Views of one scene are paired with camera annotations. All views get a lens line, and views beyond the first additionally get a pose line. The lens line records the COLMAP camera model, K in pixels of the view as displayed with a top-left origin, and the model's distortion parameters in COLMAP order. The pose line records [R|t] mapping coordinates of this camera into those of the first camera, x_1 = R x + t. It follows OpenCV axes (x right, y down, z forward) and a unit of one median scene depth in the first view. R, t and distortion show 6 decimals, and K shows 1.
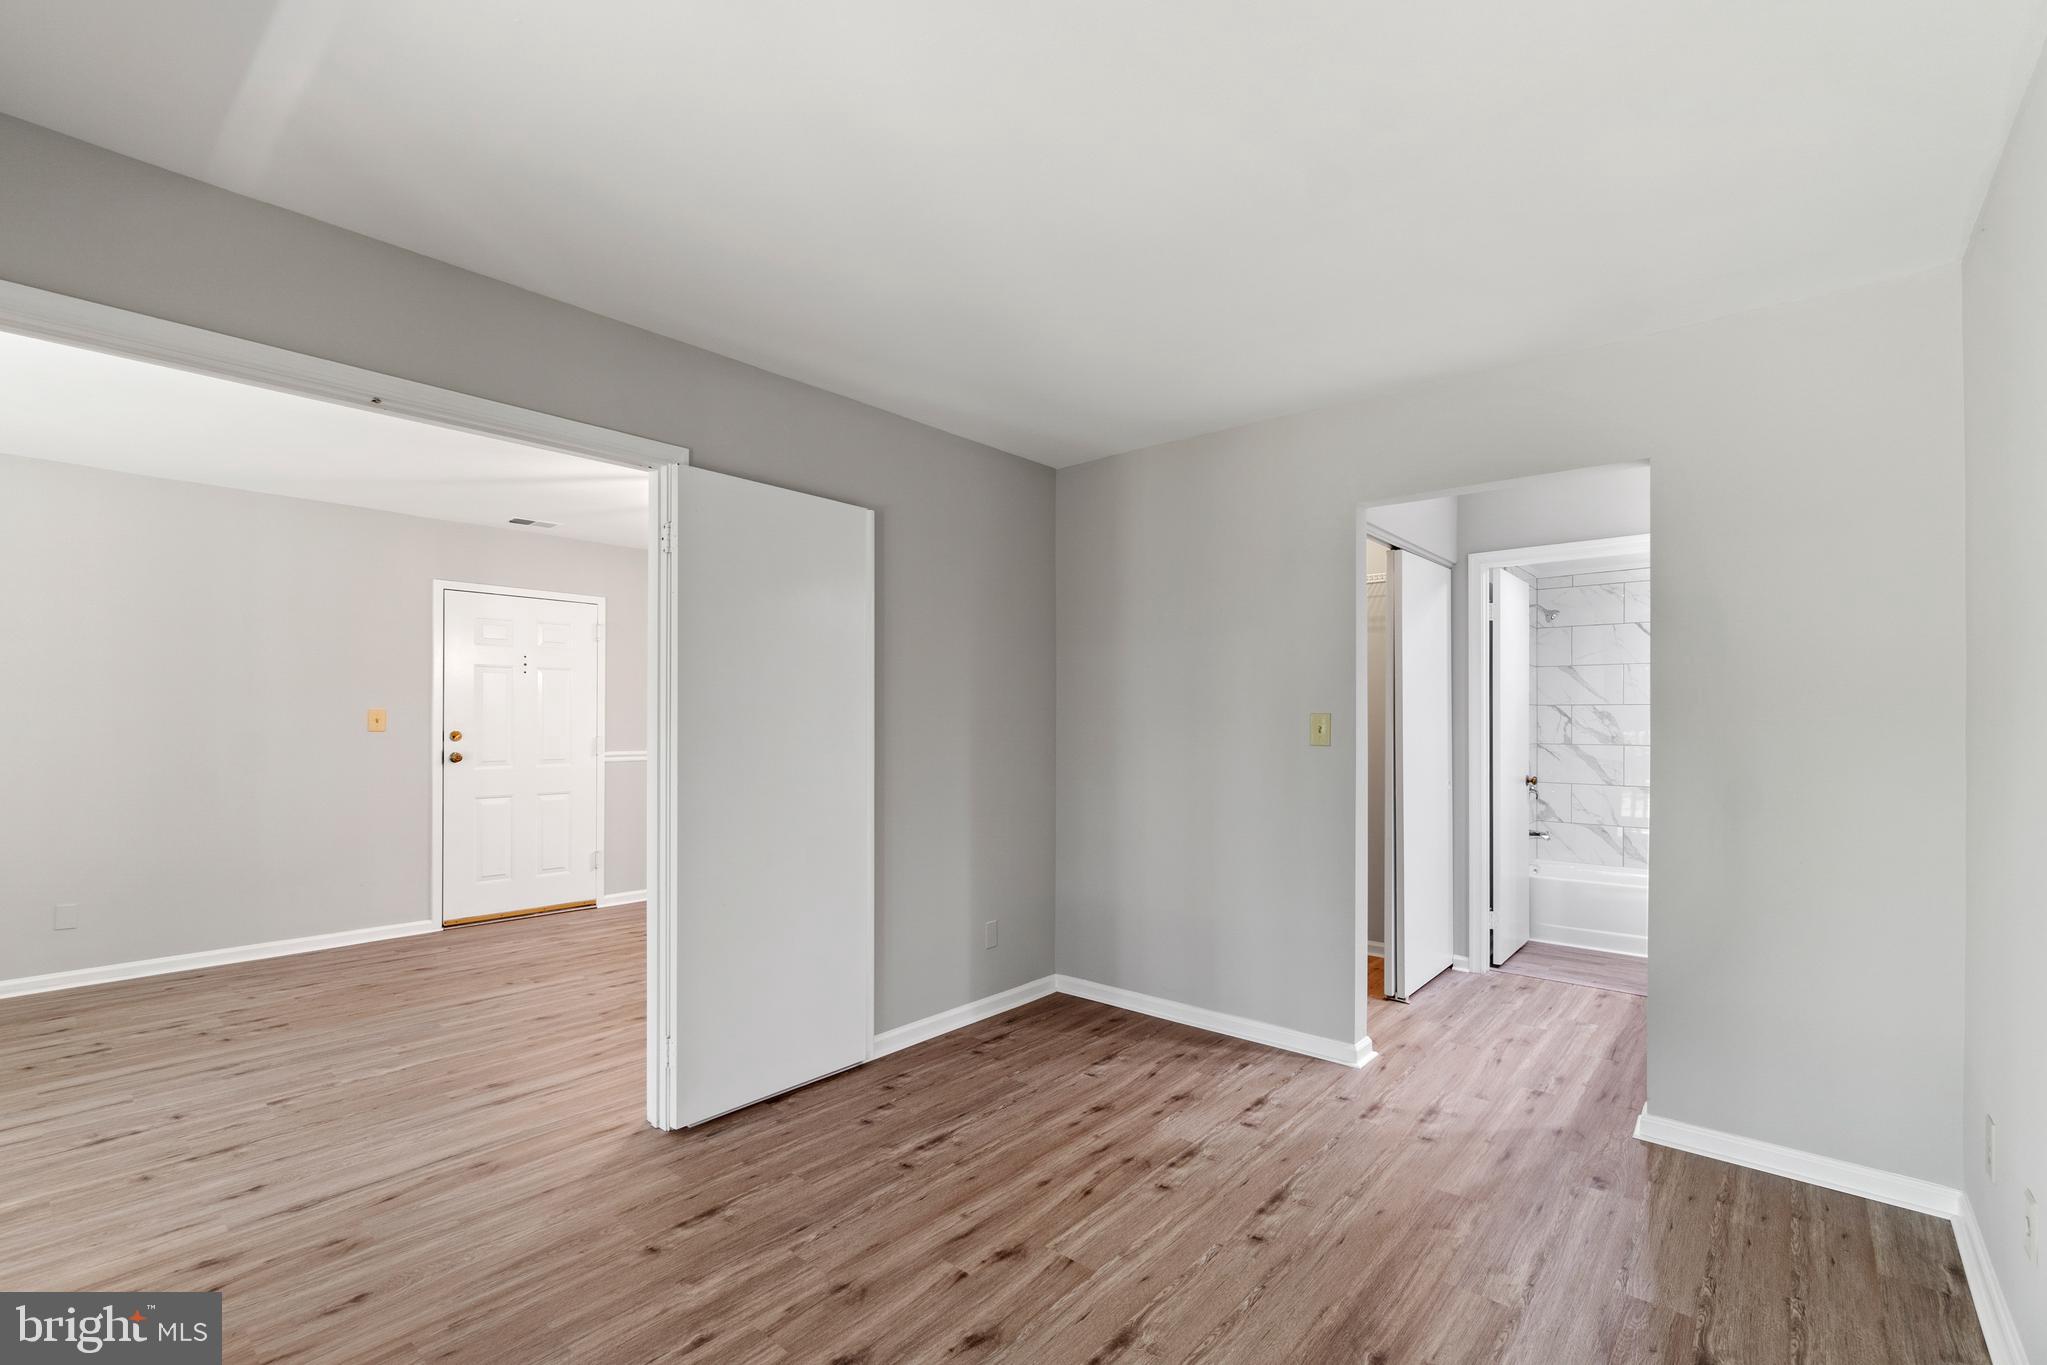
lens RADIAL K [[888.7, 0, 1020.5], [0, 888.7, 724.1], [0, 0, 1]] dist [-0.006367, 0.002354]
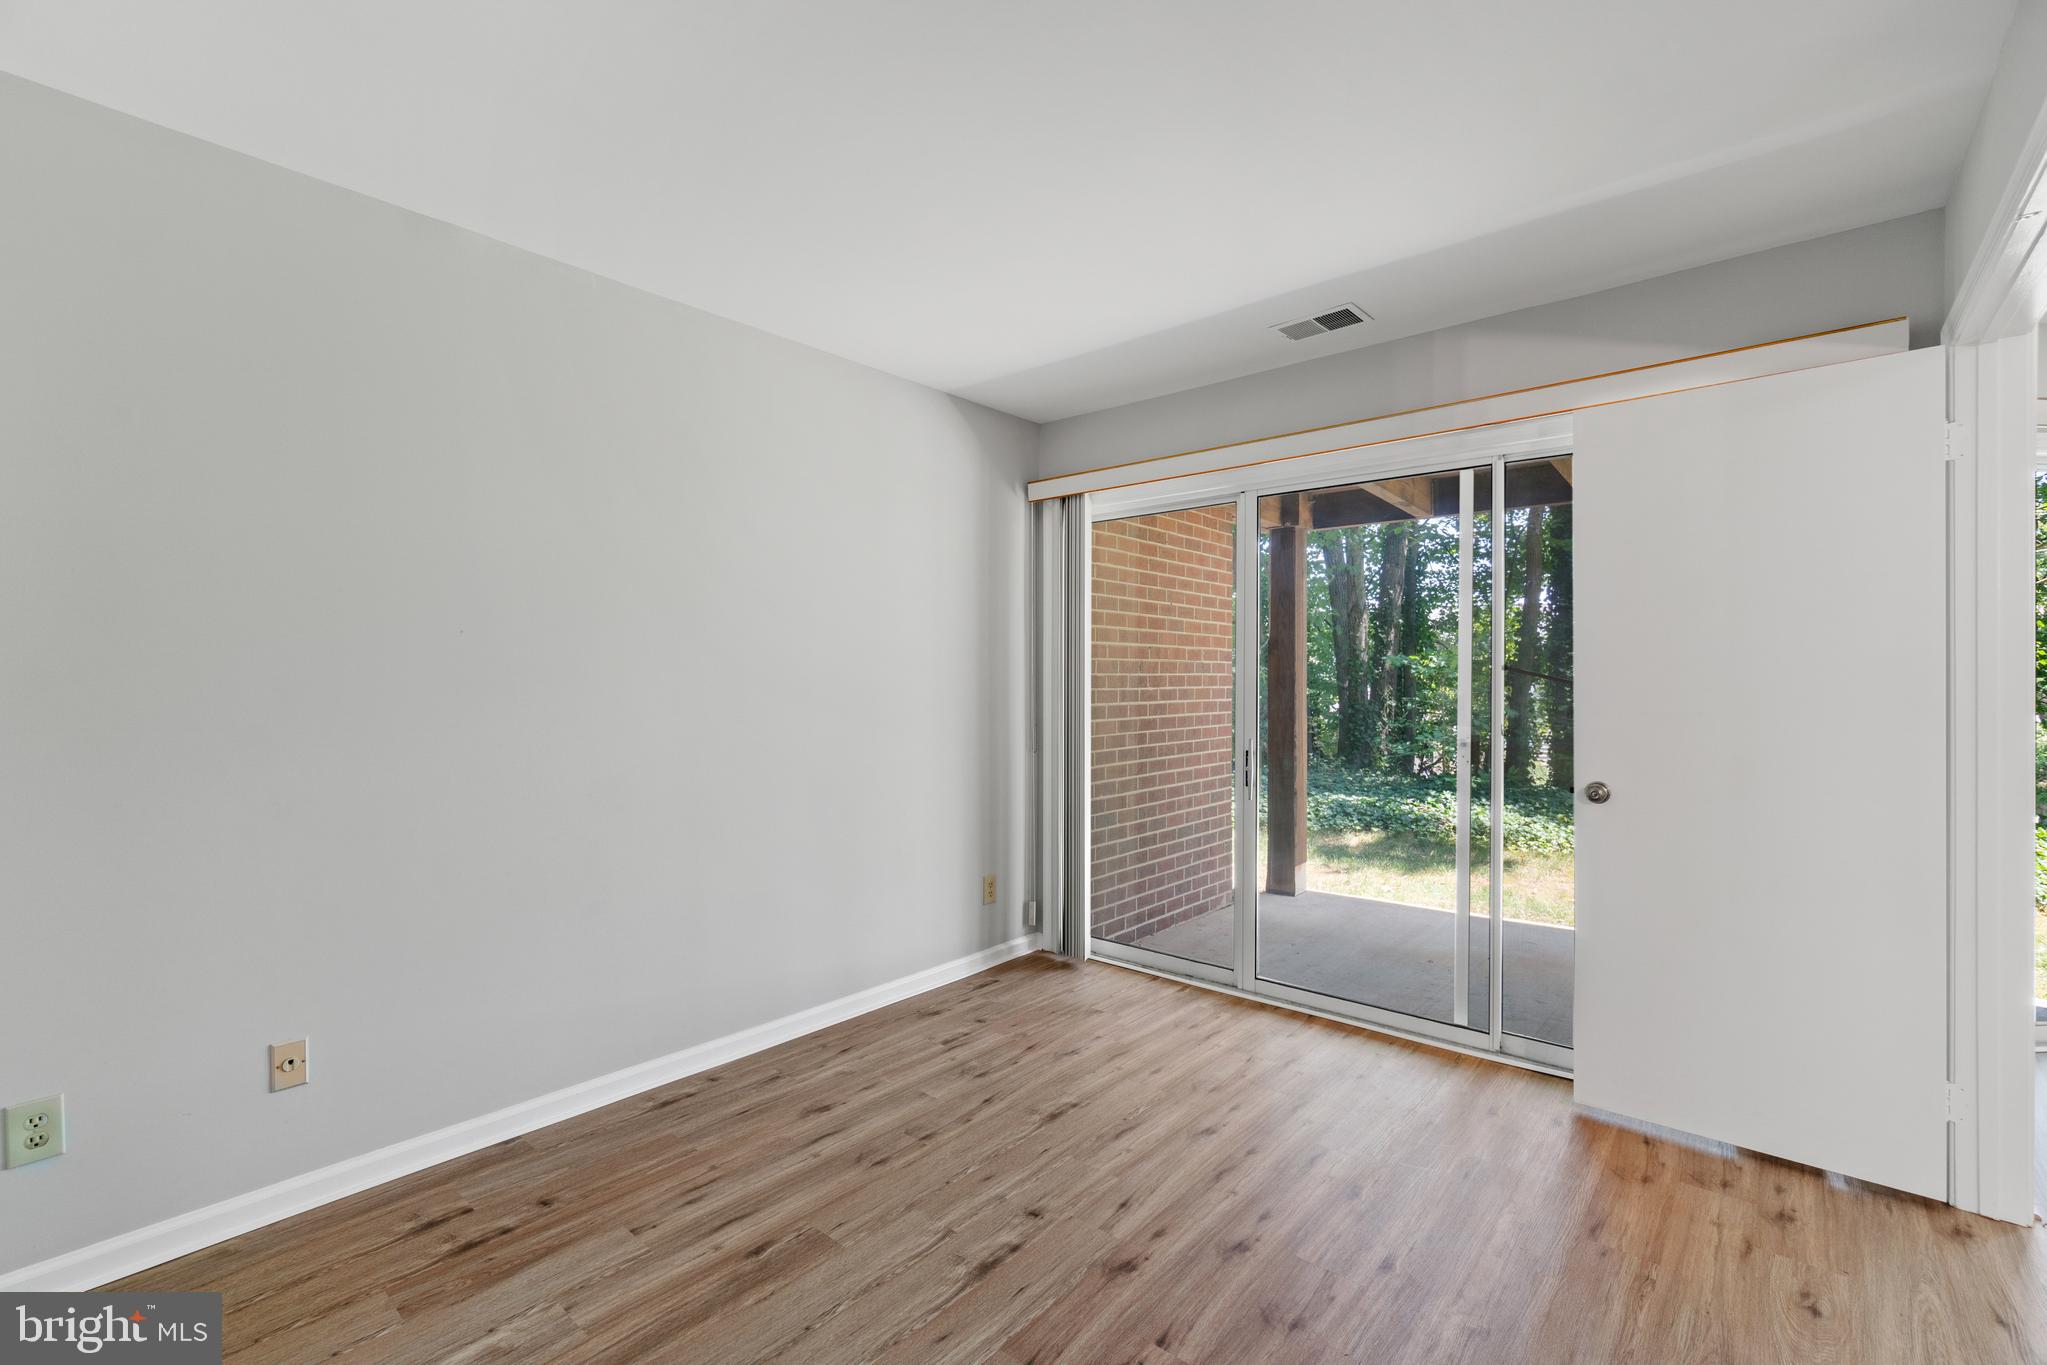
lens RADIAL K [[888.7, 0, 1012.8], [0, 888.7, 686.9], [0, 0, 1]] dist [-0.006367, 0.002354]
pose [[-0.999973, -0.004253, 0.005977, 0.054147], [-0.004194, 0.999944, 0.009694, 0.001775], [-0.006018, 0.009668, -0.999935, 1.388192]]
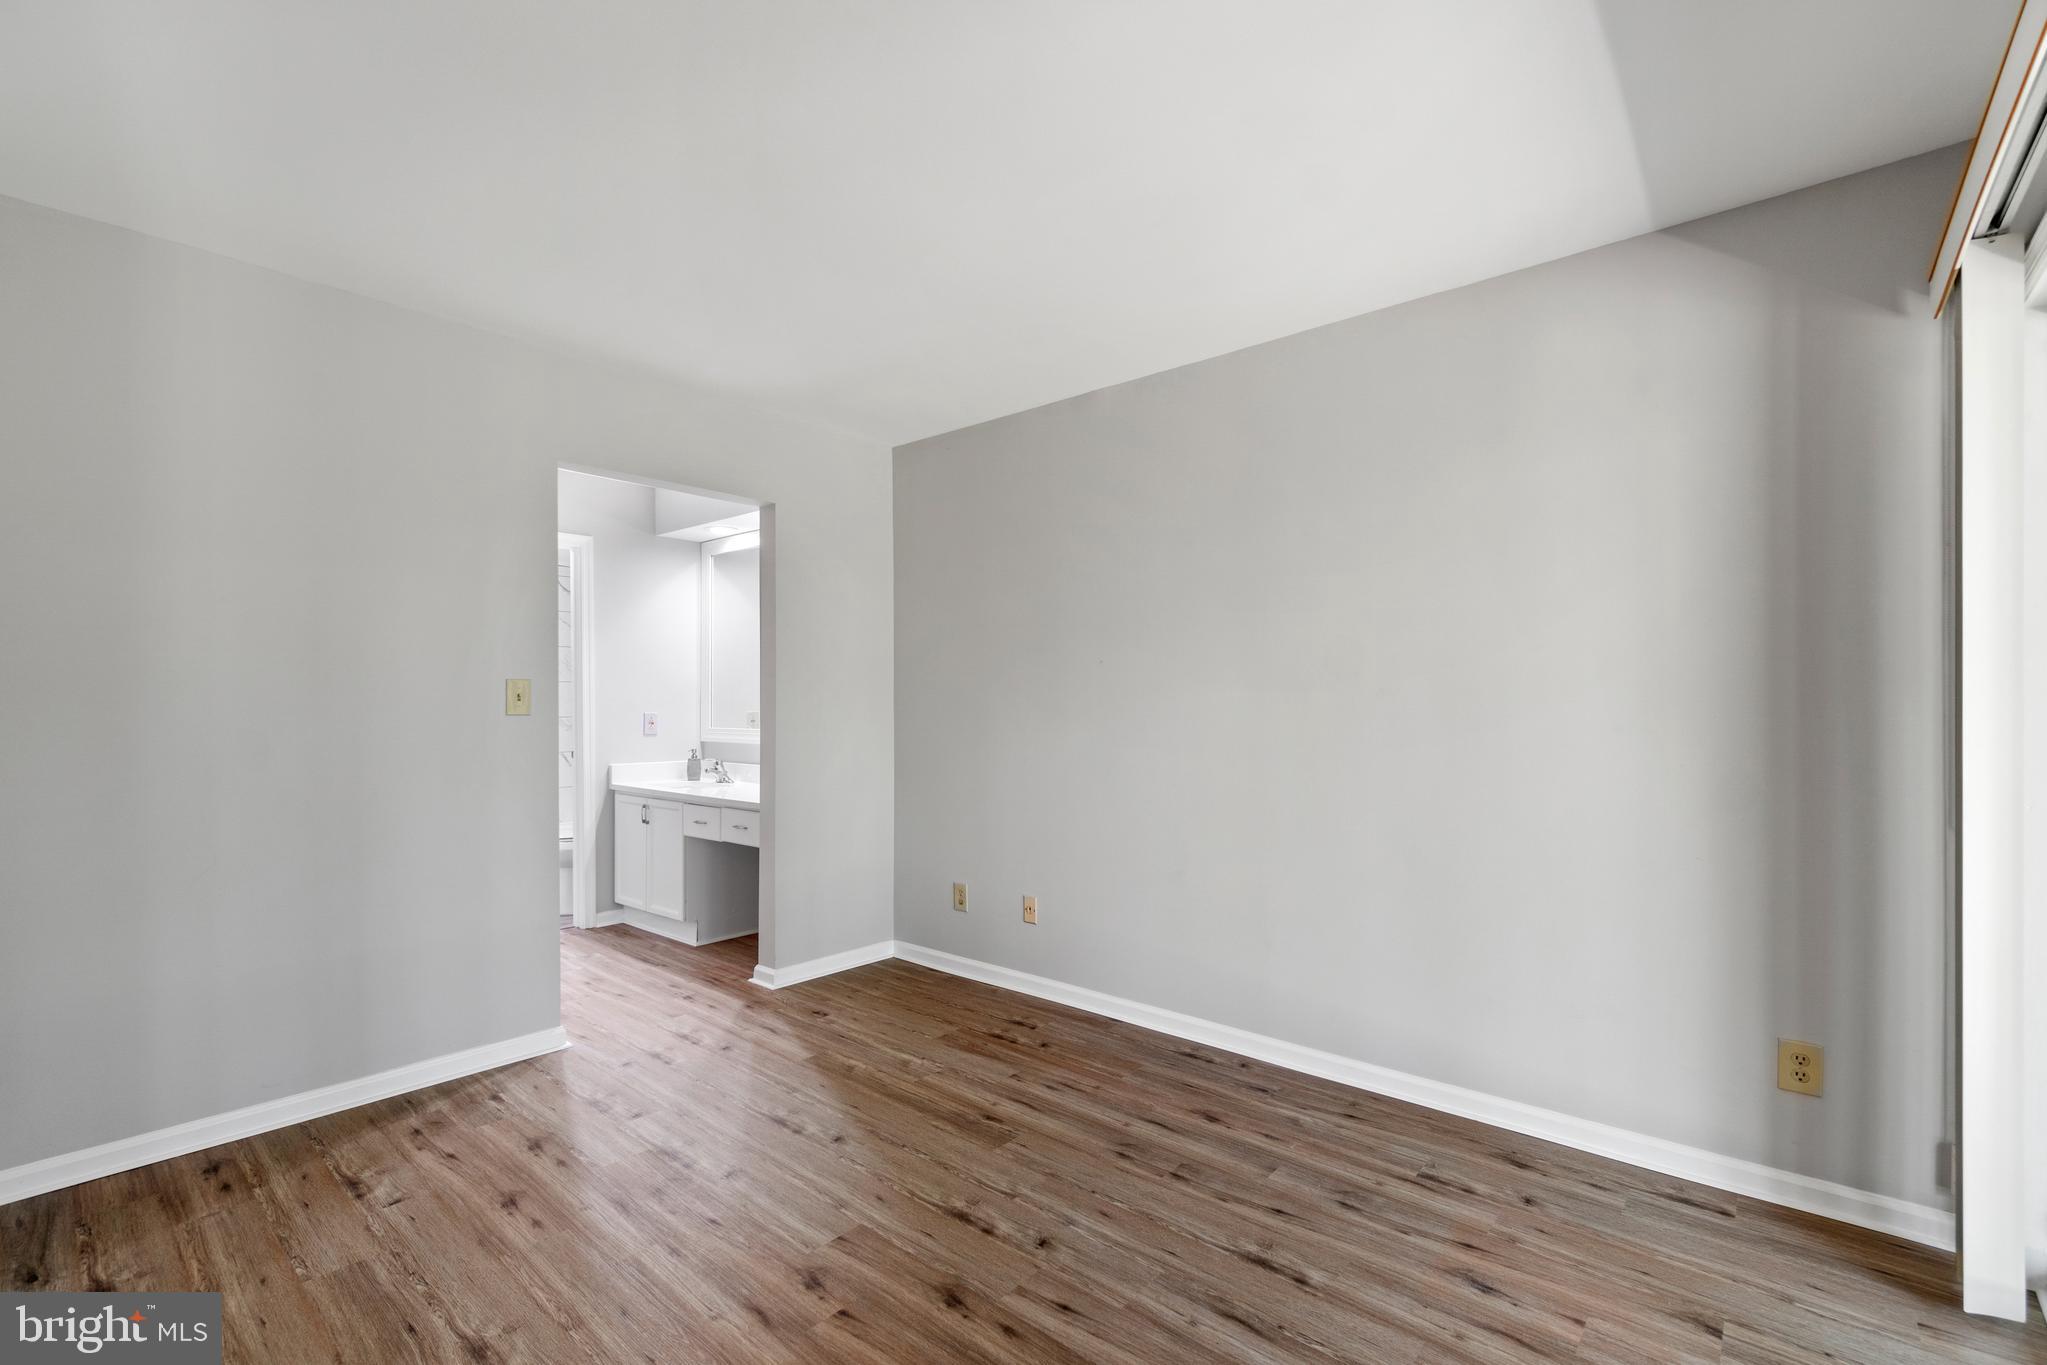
lens RADIAL K [[888.7, 0, 1007.0], [0, 888.7, 678.3], [0, 0, 1]] dist [-0.006367, 0.002354]
pose [[0.009831, 0.027840, 0.999564, -0.721163], [0.002908, 0.999607, -0.027870, 0.019895], [-0.999947, 0.003181, 0.009746, 0.631897]]
